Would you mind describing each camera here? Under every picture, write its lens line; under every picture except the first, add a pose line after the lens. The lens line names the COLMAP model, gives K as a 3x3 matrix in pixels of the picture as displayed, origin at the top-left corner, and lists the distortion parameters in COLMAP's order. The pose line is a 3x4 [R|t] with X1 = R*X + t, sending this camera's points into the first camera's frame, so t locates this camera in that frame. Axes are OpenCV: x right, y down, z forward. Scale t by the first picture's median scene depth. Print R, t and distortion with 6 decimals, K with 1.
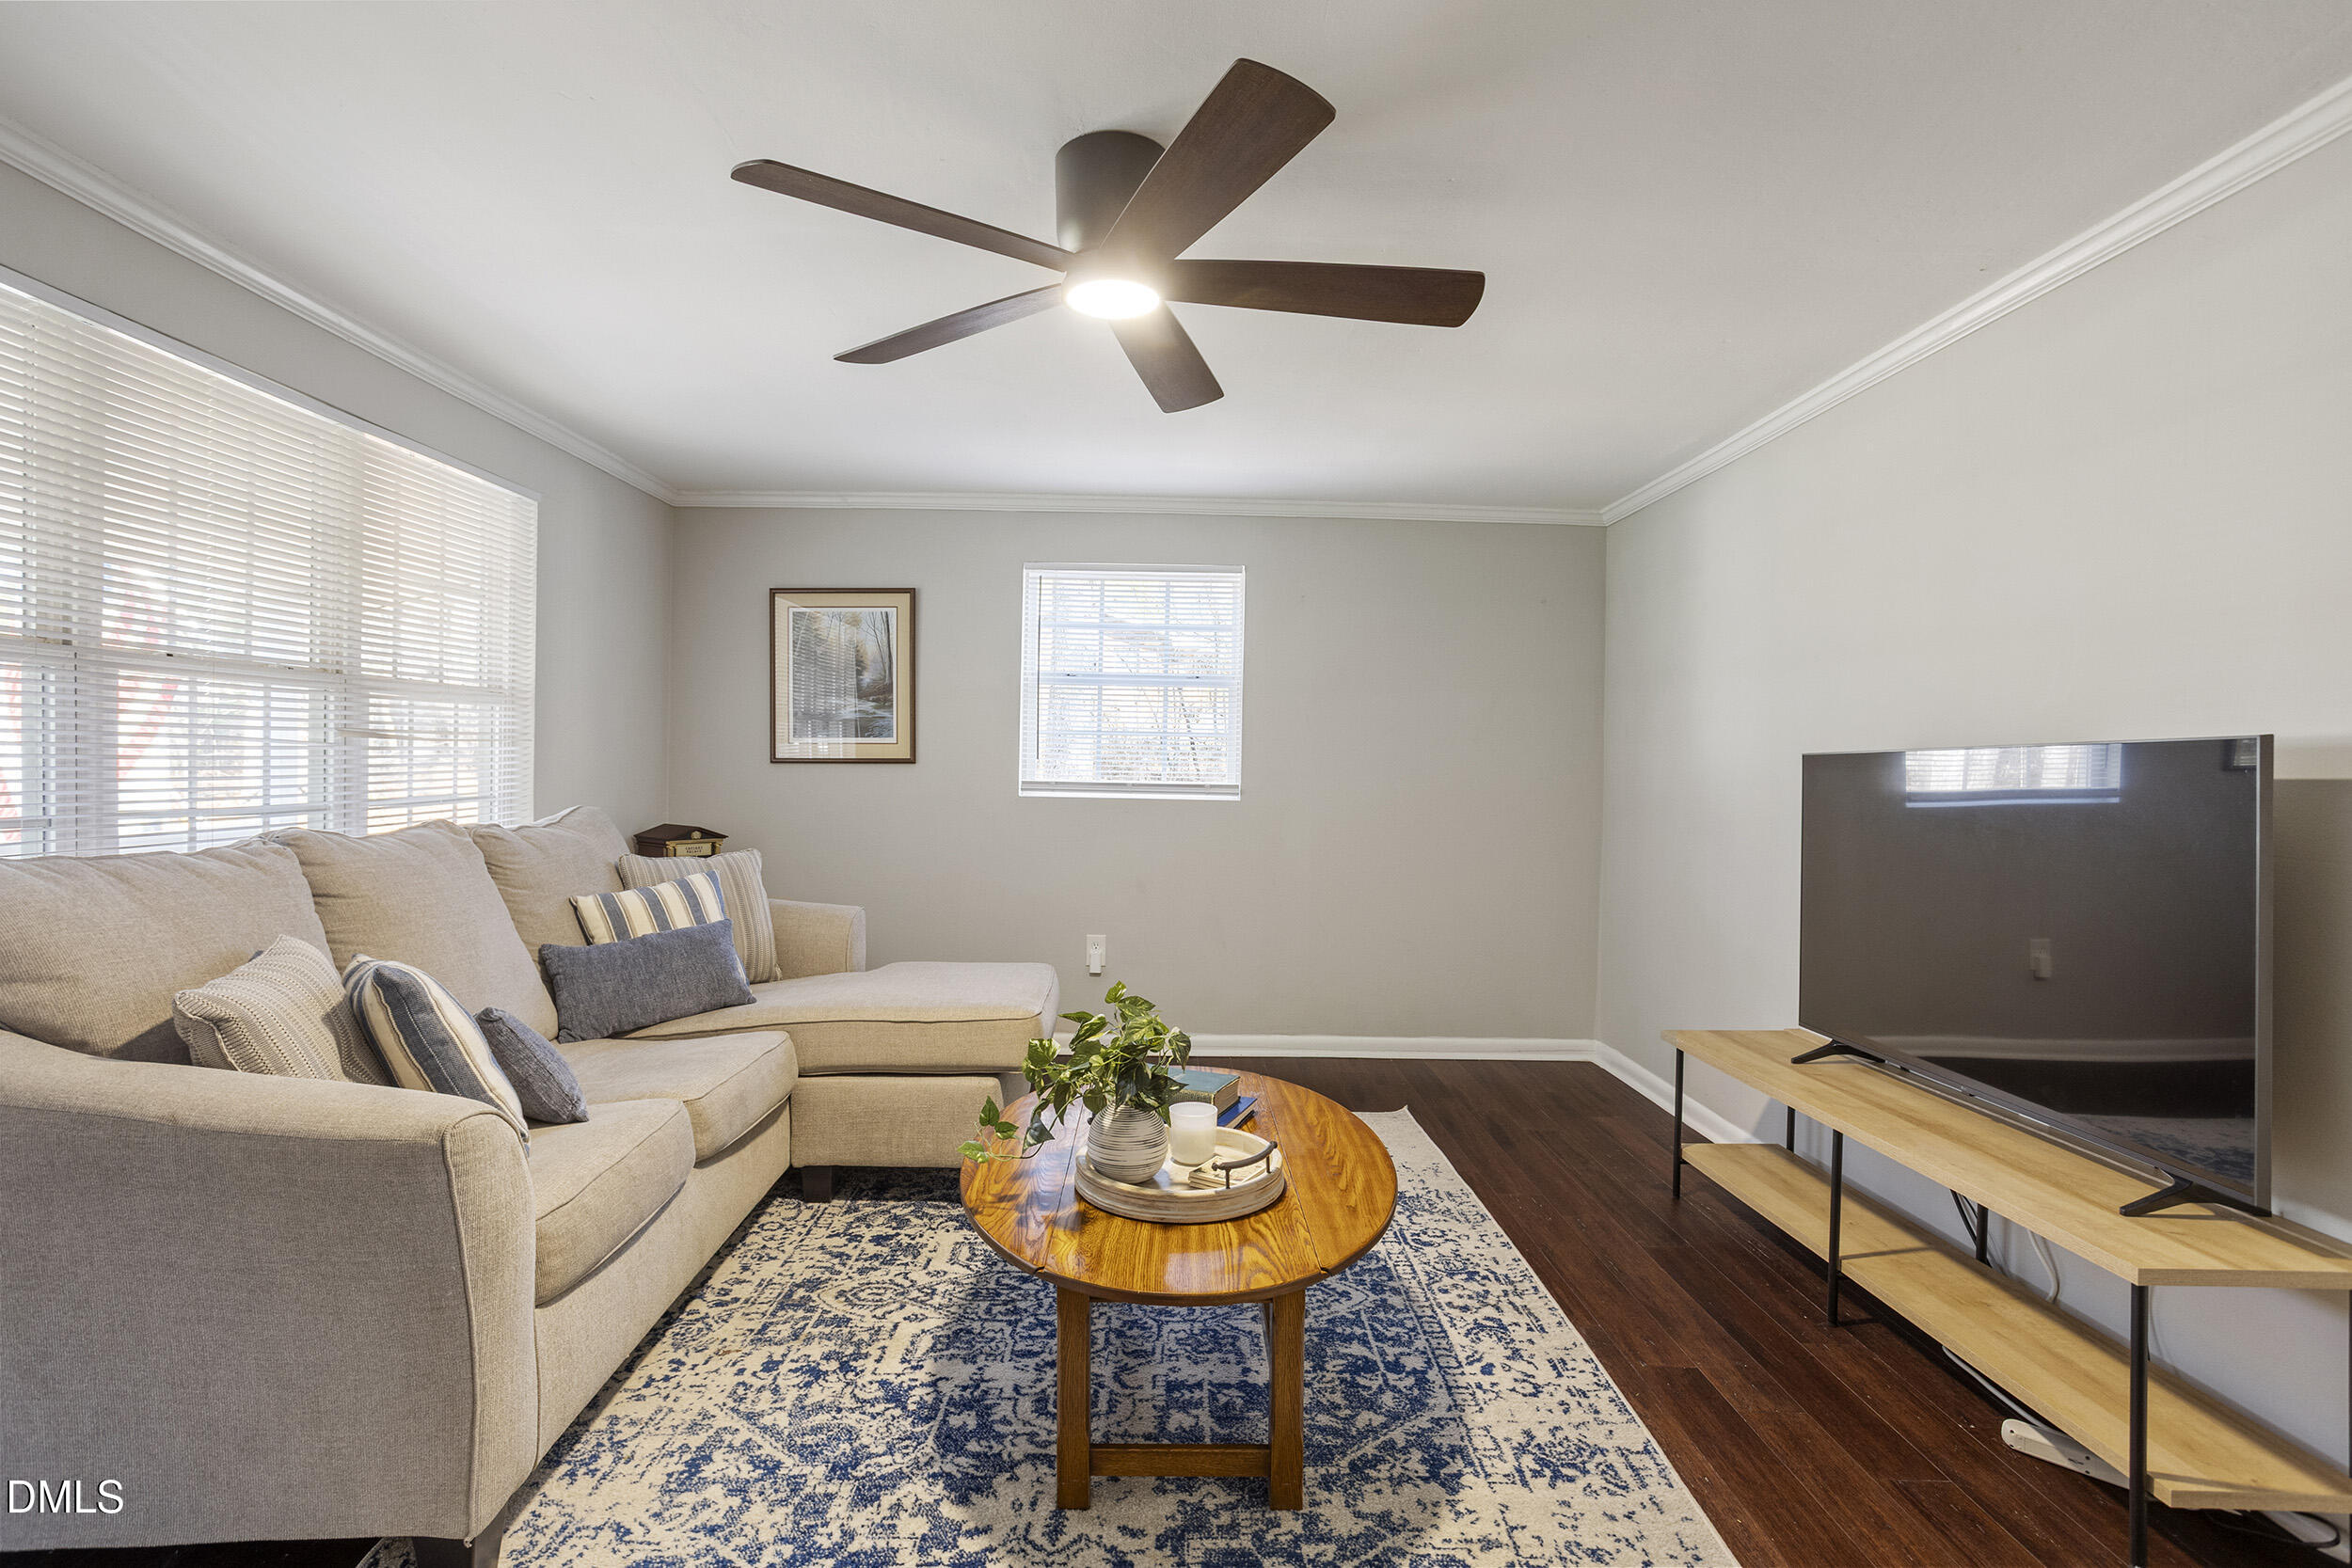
lens RADIAL K [[1141.2, 0, 1159.9], [0, 1141.2, 759.2], [0, 0, 1]] dist [-0.043624, 0.027262]
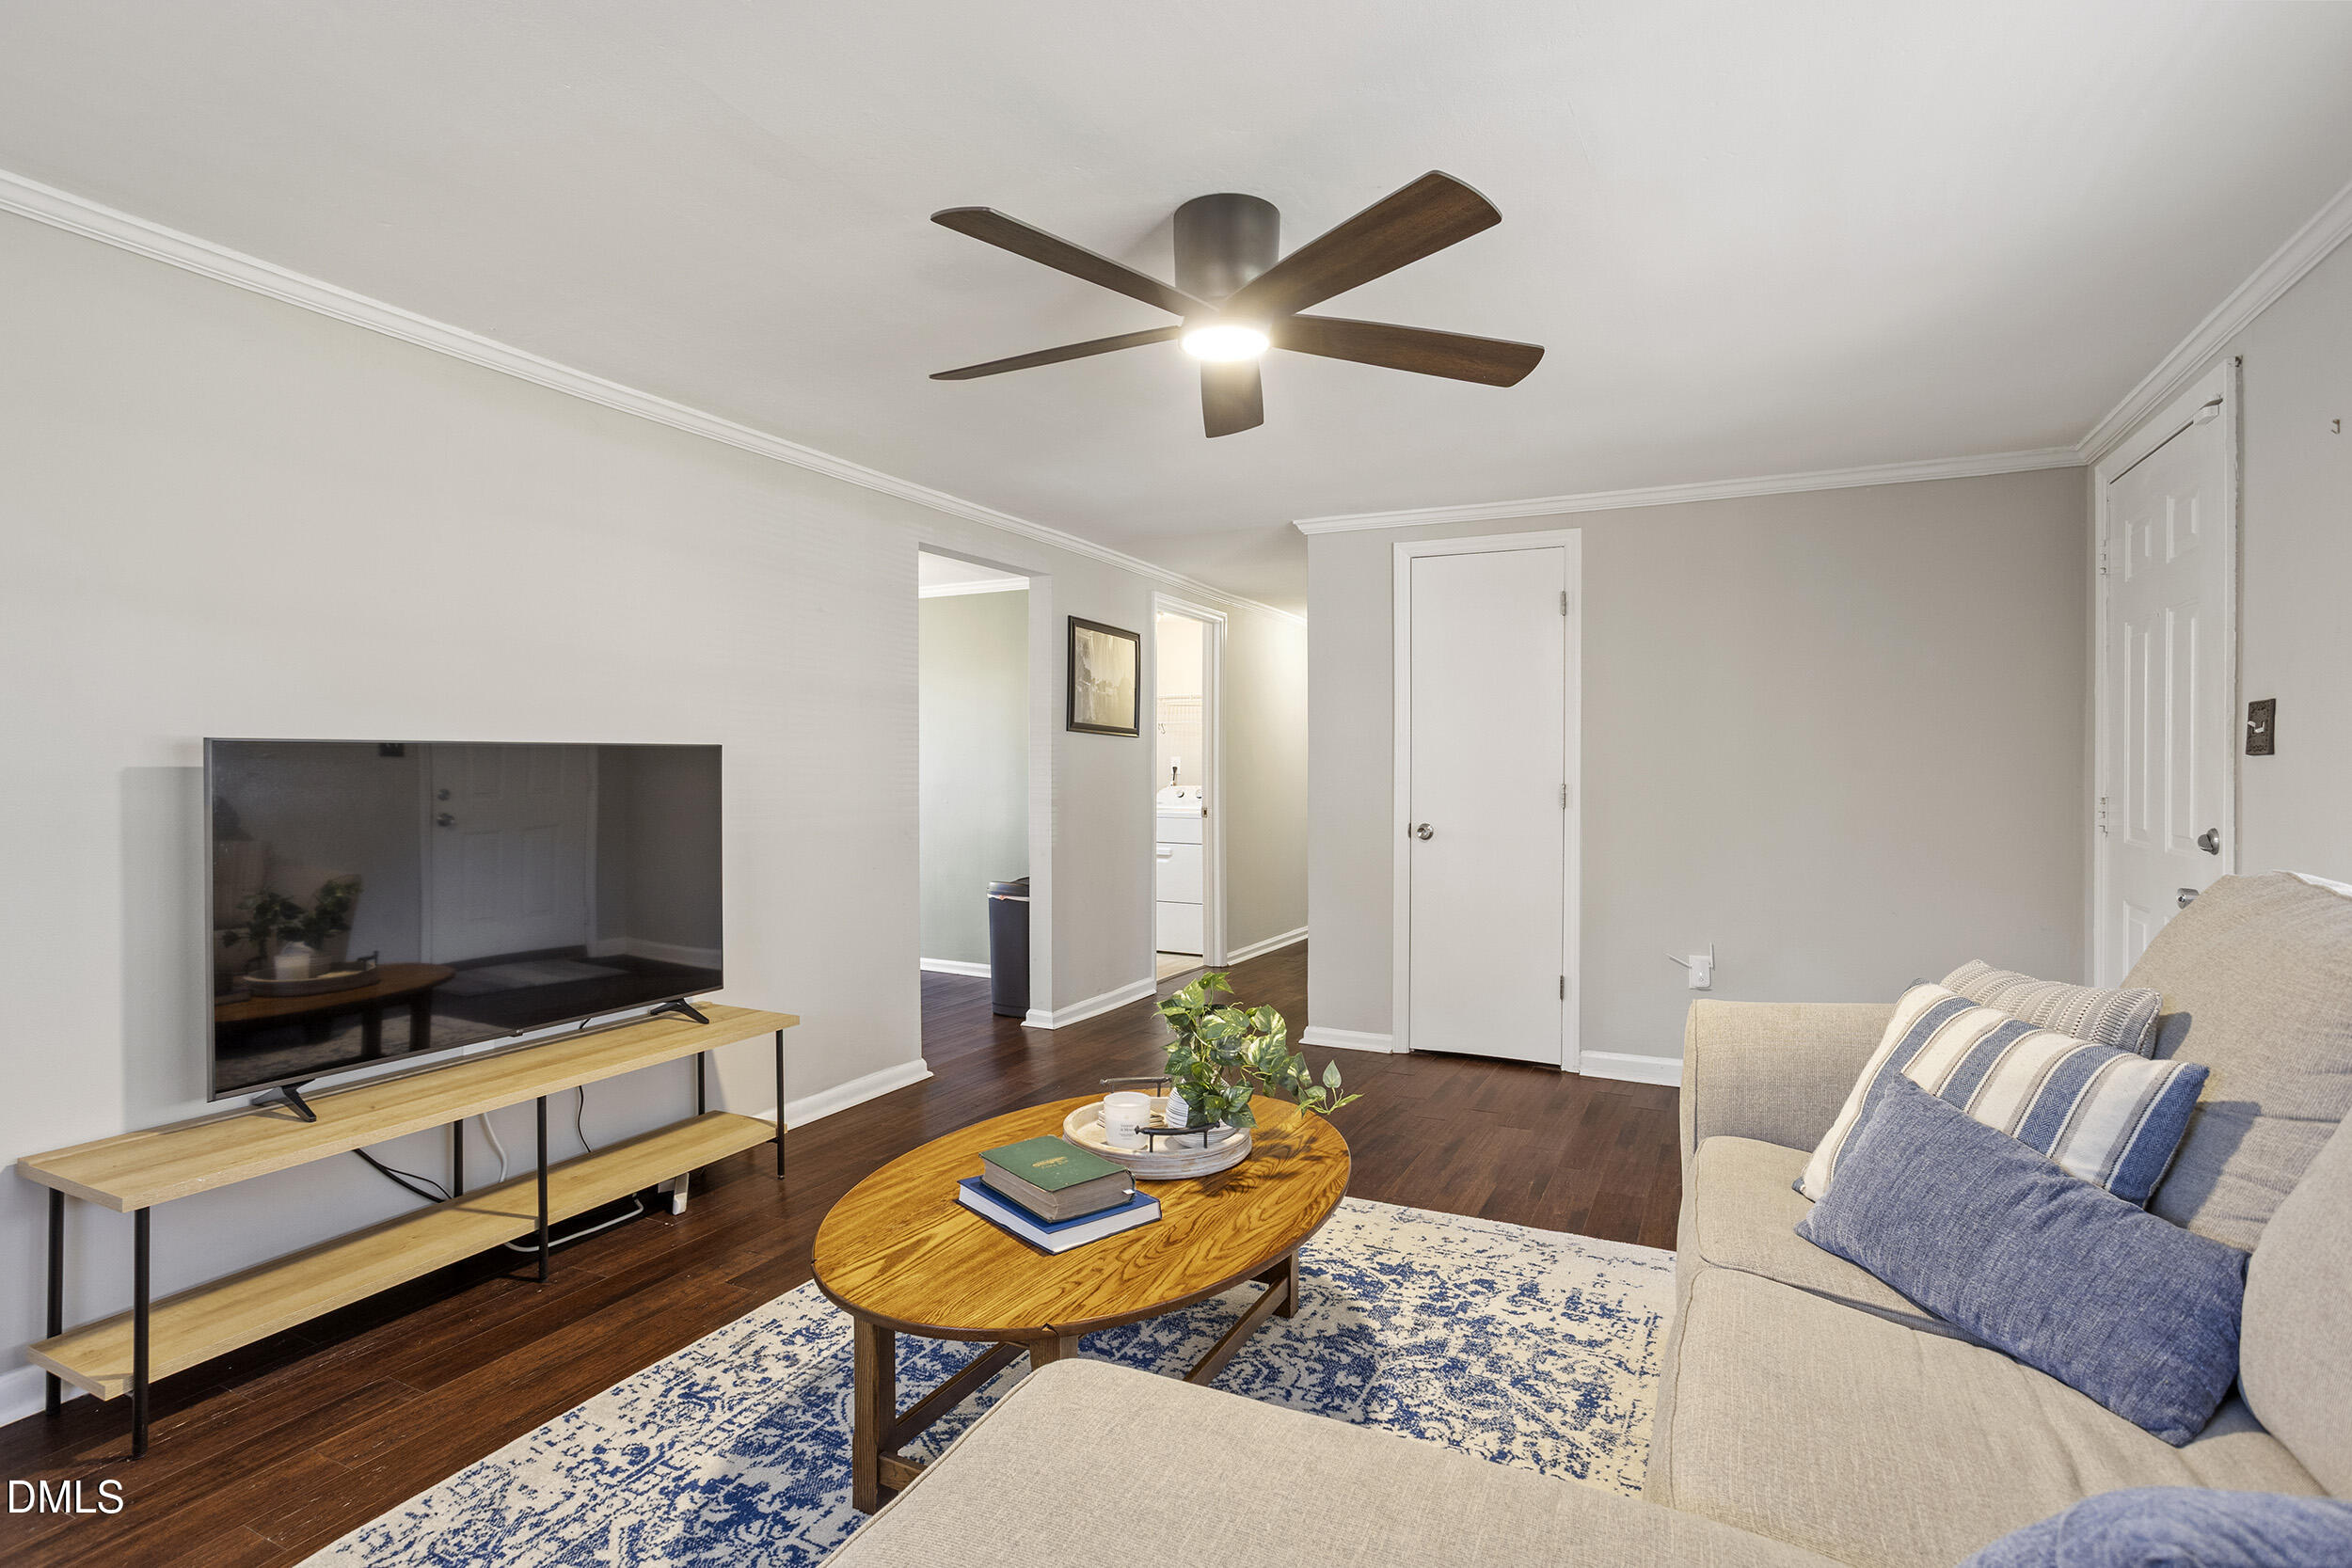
lens RADIAL K [[1141.2, 0, 1155.1], [0, 1141.2, 749.6], [0, 0, 1]] dist [-0.043624, 0.027262]
pose [[-0.885842, -0.004425, 0.463966, -0.480027], [-0.014729, 0.999719, -0.018588, 0.005290], [-0.463753, -0.023299, -0.885658, 1.935922]]
